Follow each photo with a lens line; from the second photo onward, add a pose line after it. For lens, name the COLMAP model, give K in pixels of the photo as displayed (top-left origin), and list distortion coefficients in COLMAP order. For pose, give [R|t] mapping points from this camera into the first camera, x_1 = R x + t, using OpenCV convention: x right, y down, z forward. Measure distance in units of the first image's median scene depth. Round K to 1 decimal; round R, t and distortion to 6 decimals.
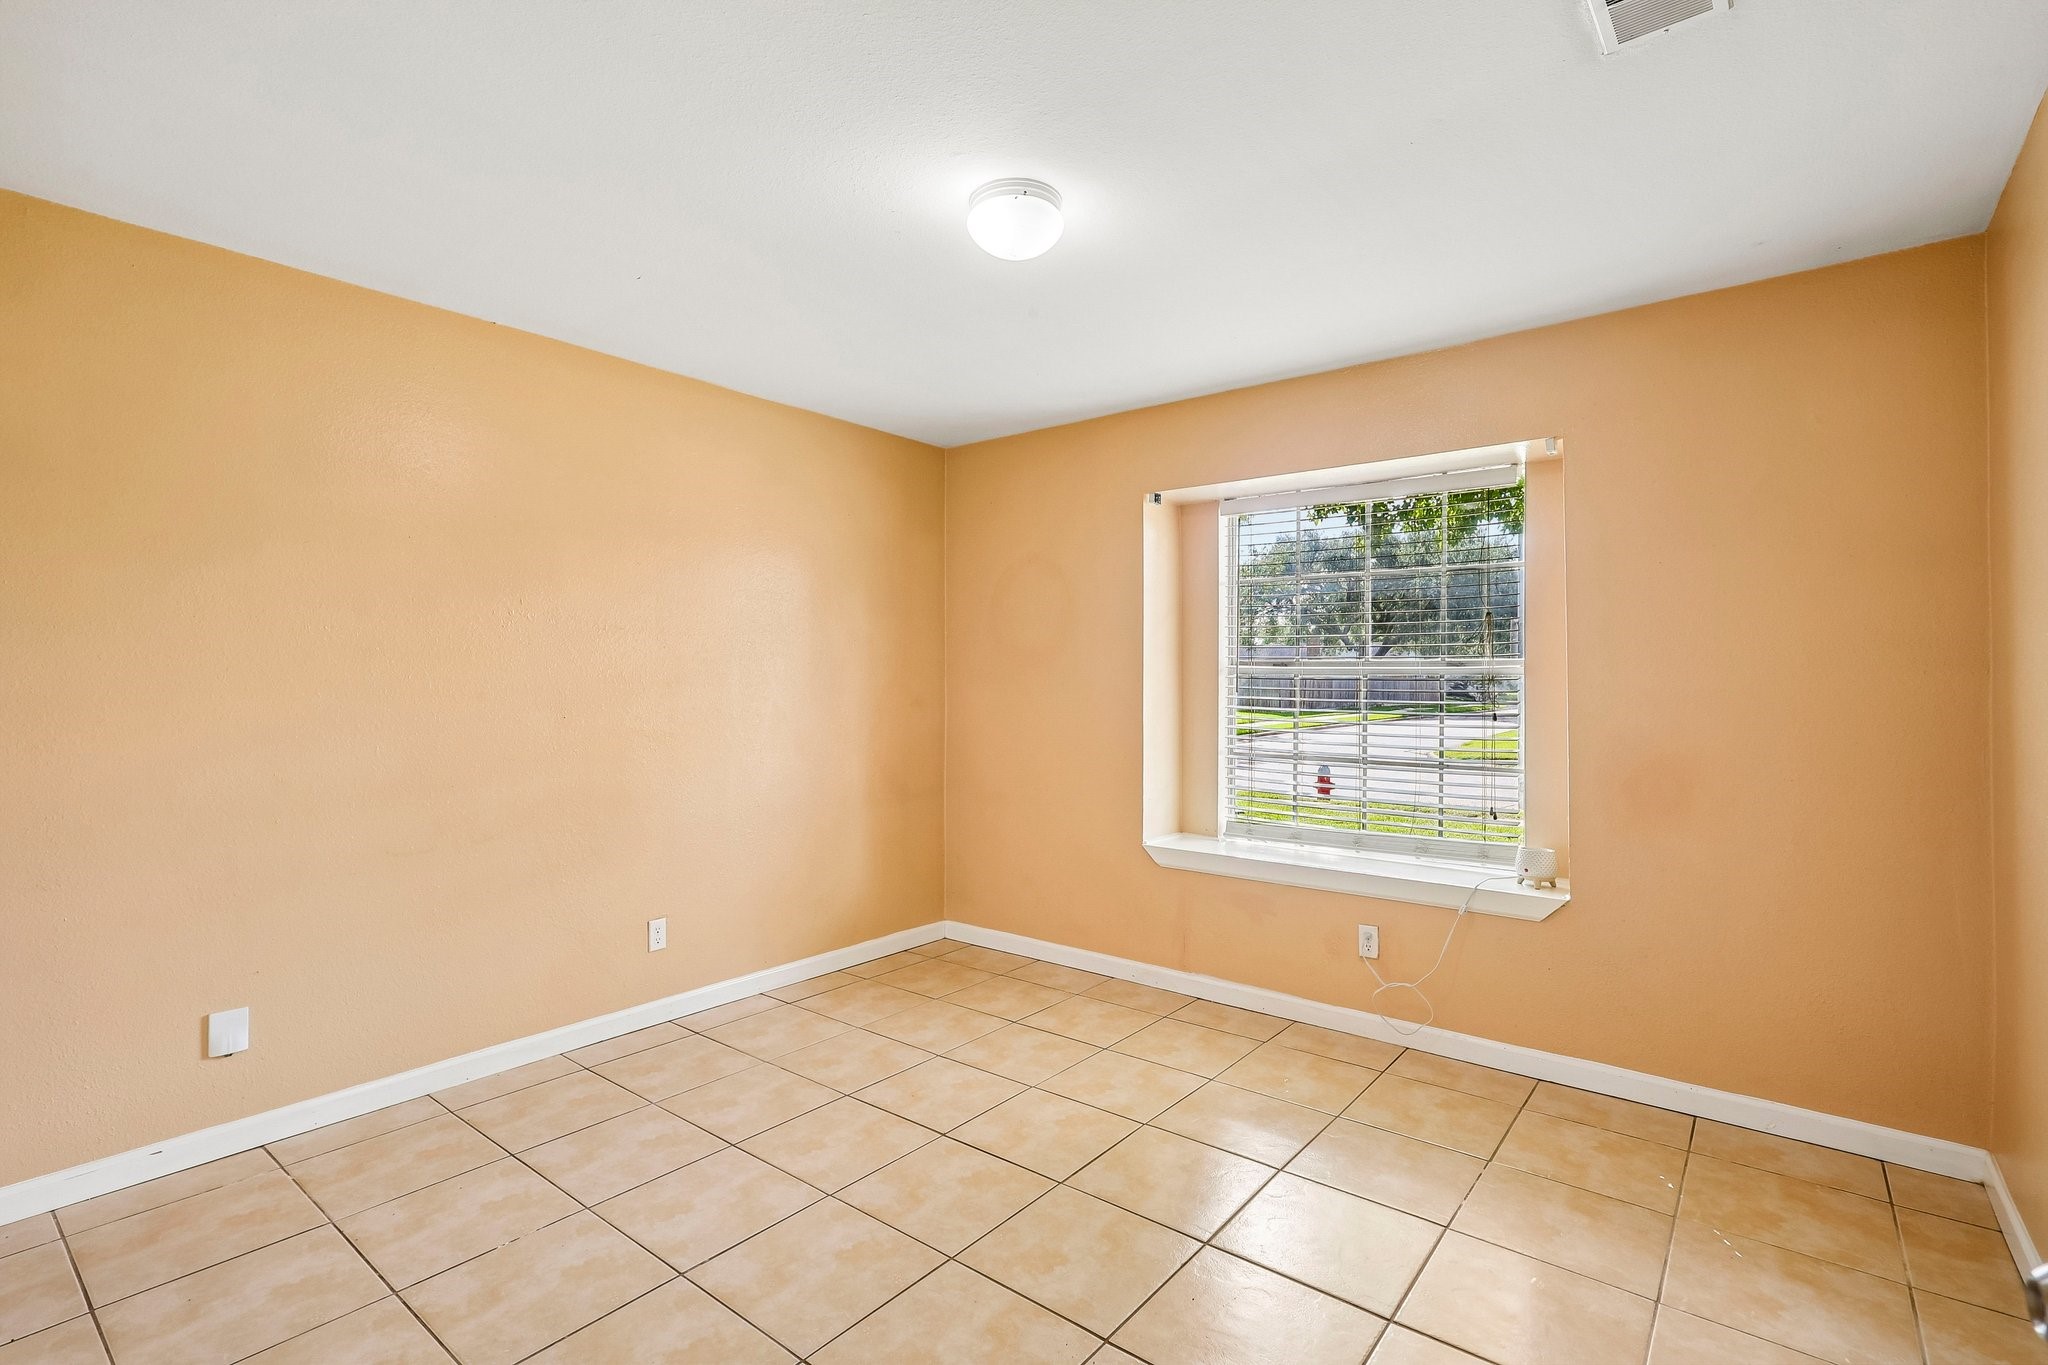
lens RADIAL K [[960.8, 0, 1021.2], [0, 960.8, 680.9], [0, 0, 1]] dist [-0.002261, 0.001616]
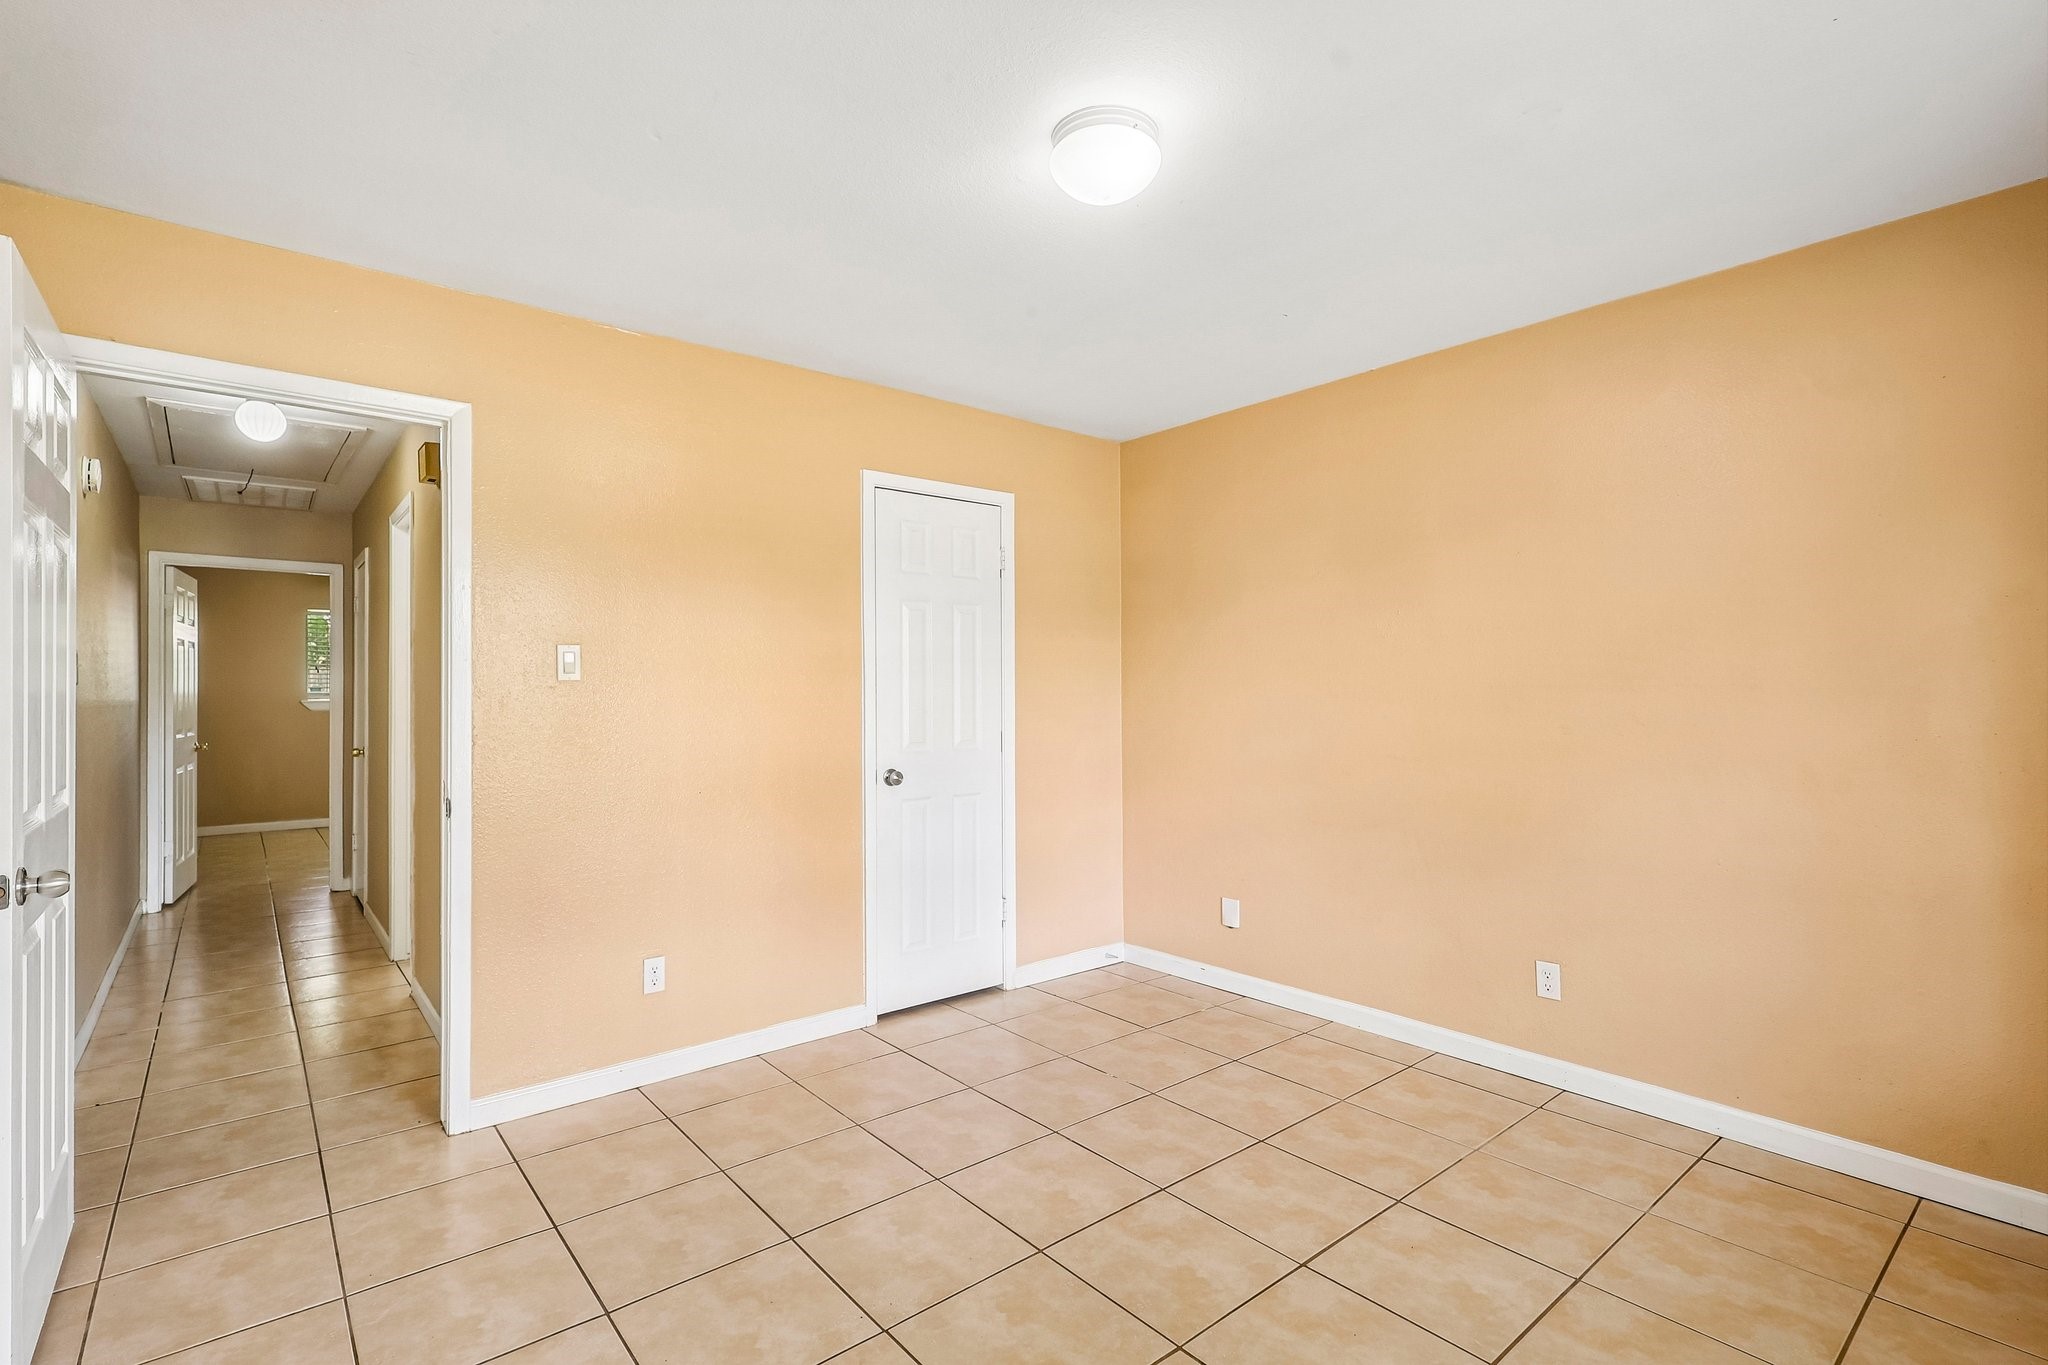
lens RADIAL K [[960.8, 0, 1025.7], [0, 960.8, 686.4], [0, 0, 1]] dist [-0.002261, 0.001616]
pose [[-0.204051, -0.006594, -0.978938, 0.668570], [0.002516, 0.999970, -0.007260, 0.006921], [0.978957, -0.003945, -0.204028, 0.857489]]
